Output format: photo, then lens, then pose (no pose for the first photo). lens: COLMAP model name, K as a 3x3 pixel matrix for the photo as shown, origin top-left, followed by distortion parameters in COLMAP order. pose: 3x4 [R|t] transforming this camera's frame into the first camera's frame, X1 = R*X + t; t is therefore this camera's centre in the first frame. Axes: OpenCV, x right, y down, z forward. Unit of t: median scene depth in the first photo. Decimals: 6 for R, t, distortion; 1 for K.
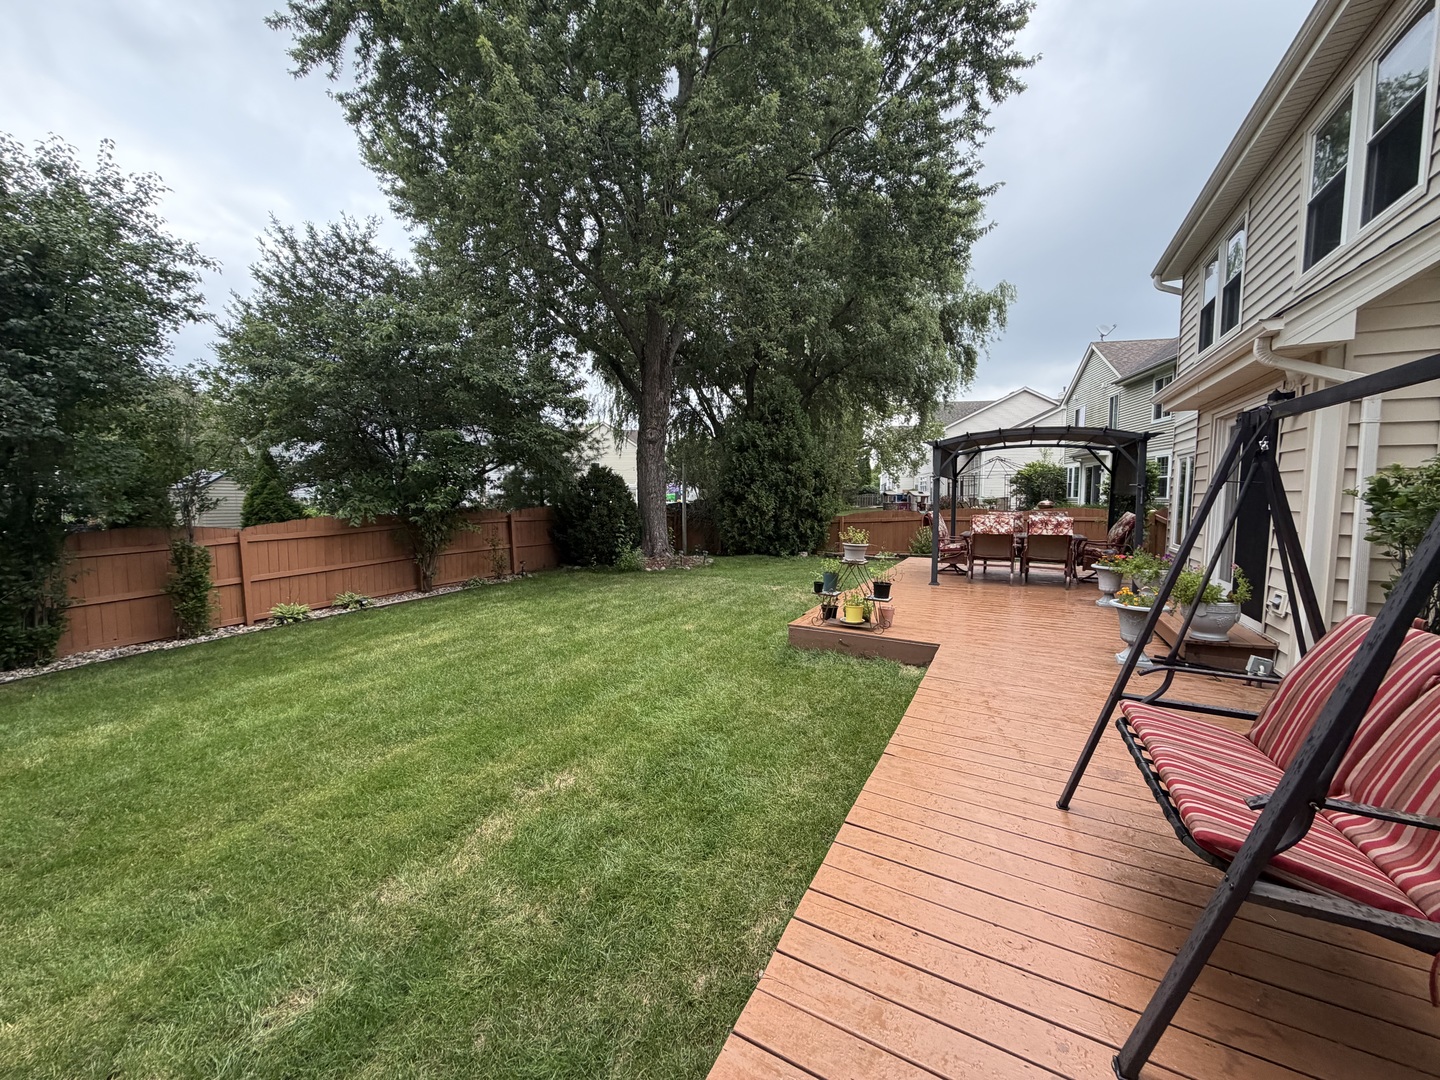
lens RADIAL K [[575.7, 0, 714.8], [0, 575.7, 544.6], [0, 0, 1]] dist [0.006905, -0.005225]
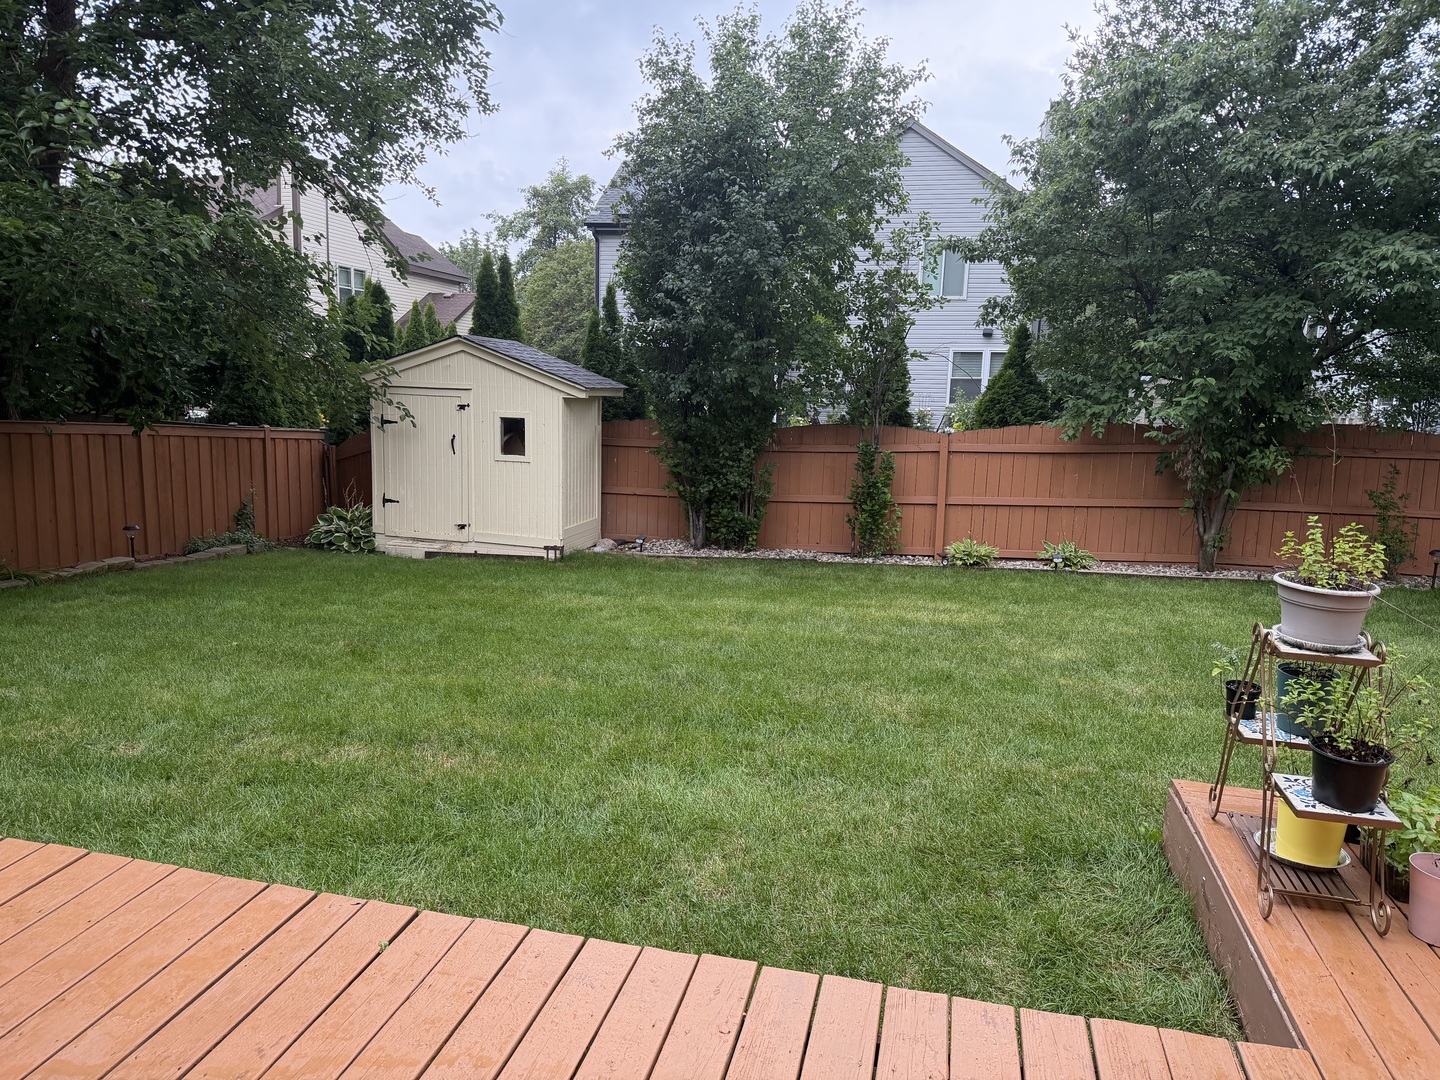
lens RADIAL K [[1014.3, 0, 720.0], [0, 1014.3, 540.0], [0, 0, 1]] dist [0.065385, -0.081799]
pose [[0.228252, 0.159748, -0.960407, 0.408268], [-0.106822, 0.984601, 0.138385, -0.040376], [0.967724, 0.071006, 0.241801, 0.367947]]
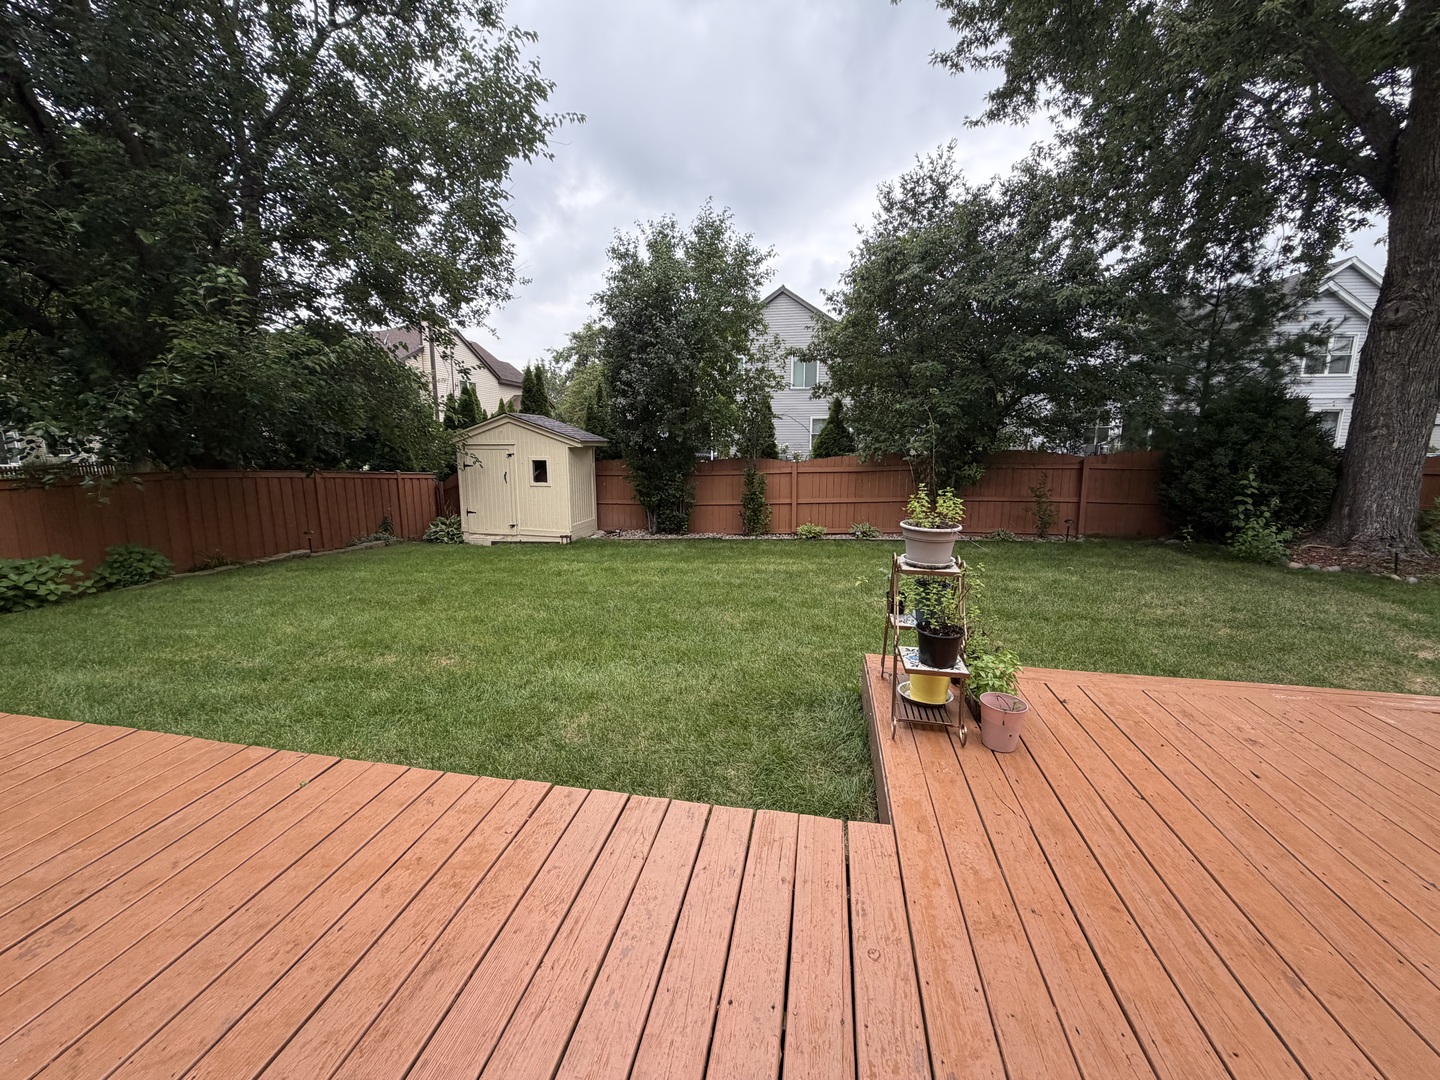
lens RADIAL K [[576.2, 0, 720.0], [0, 576.2, 540.0], [0, 0, 1]] dist [0.000195, 0.000010]
pose [[0.265405, 0.161981, -0.950433, 0.390621], [-0.077558, 0.986178, 0.146415, -0.029673], [0.961013, 0.034854, 0.274299, 0.450639]]
